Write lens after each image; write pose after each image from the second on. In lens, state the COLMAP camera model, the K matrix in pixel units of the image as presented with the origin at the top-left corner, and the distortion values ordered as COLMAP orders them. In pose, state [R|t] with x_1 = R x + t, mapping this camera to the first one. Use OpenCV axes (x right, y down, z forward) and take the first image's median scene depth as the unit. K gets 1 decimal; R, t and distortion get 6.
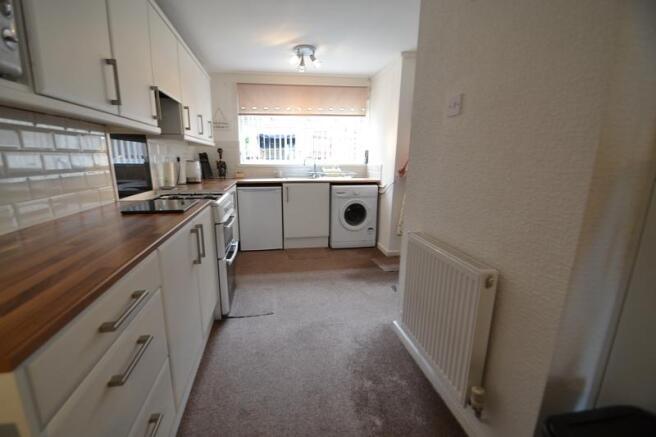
lens RADIAL K [[291.7, 0, 311.5], [0, 291.7, 220.6], [0, 0, 1]] dist [0.012512, -0.000086]
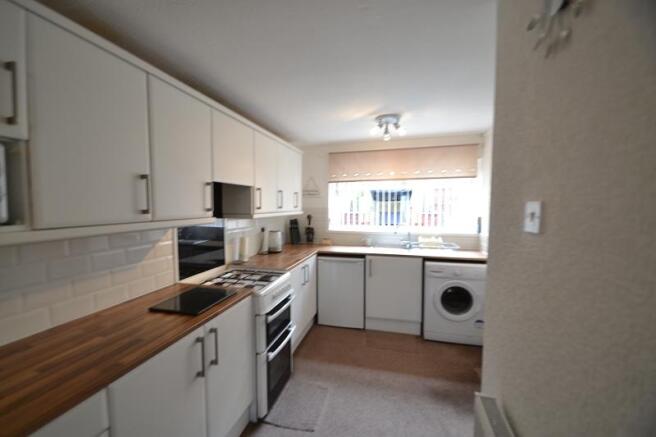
lens RADIAL K [[291.7, 0, 311.5], [0, 291.7, 220.6], [0, 0, 1]] dist [0.012512, -0.000086]
pose [[0.911848, 0.021876, -0.409946, 0.115320], [-0.084766, 0.987094, -0.135872, -0.095161], [0.401683, 0.158644, 0.901933, 0.095427]]
